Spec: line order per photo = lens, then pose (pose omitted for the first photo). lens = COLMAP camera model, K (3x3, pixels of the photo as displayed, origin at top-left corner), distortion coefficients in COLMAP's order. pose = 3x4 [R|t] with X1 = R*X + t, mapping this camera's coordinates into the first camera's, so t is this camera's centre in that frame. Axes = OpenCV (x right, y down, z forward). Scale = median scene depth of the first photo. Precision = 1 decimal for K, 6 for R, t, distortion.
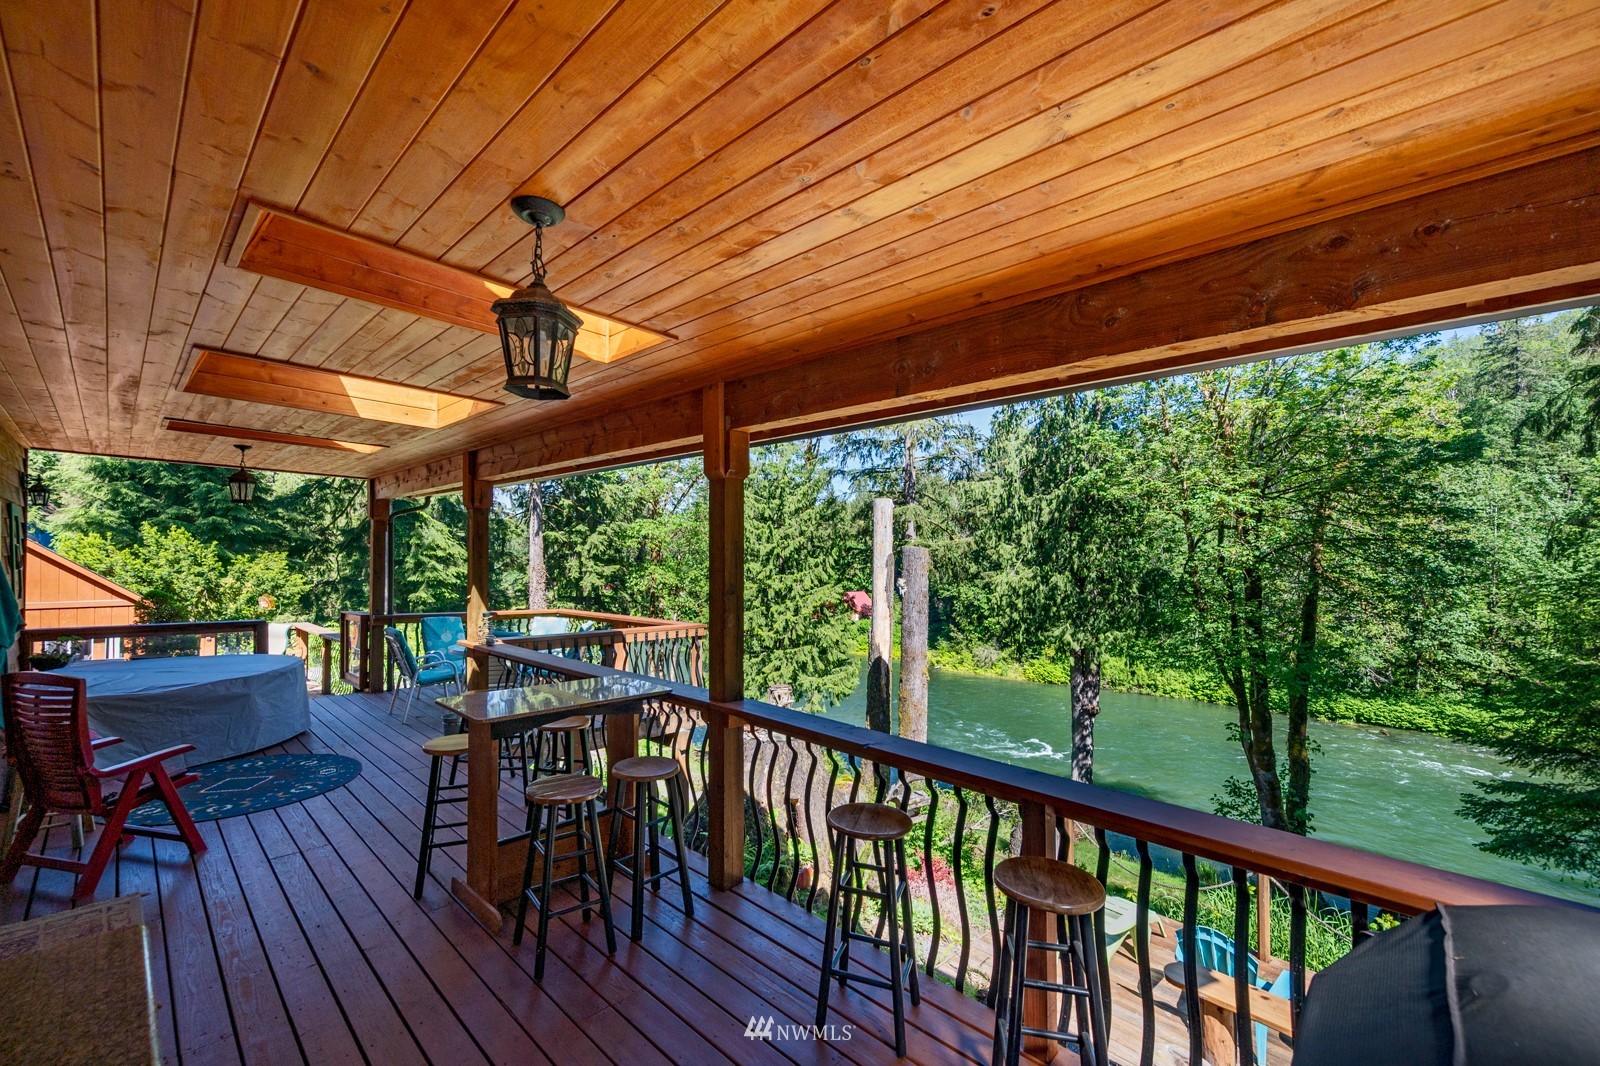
lens RADIAL K [[637.8, 0, 786.2], [0, 637.8, 530.7], [0, 0, 1]] dist [-0.000588, 0.000231]
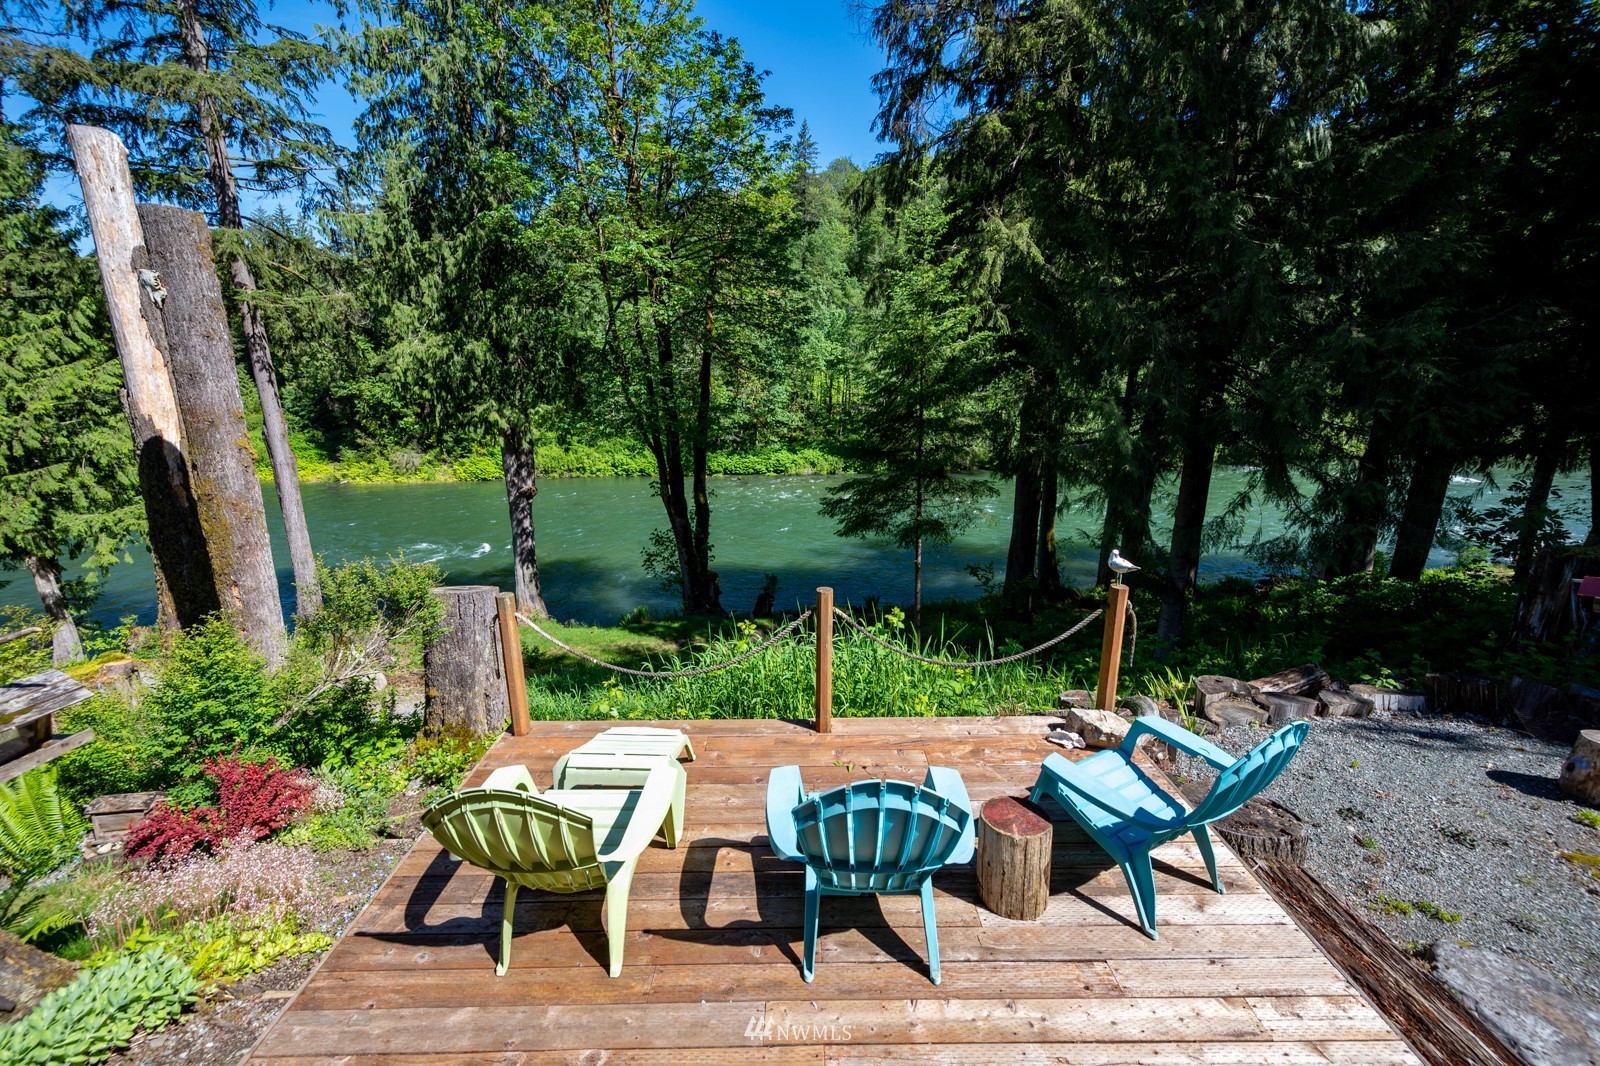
lens RADIAL K [[637.8, 0, 786.2], [0, 637.8, 530.7], [0, 0, 1]] dist [-0.000588, 0.000231]
pose [[0.670003, -0.201765, 0.714414, 0.048439], [-0.026250, 0.955316, 0.294419, 0.044885], [-0.741894, -0.216016, 0.634768, 0.102708]]
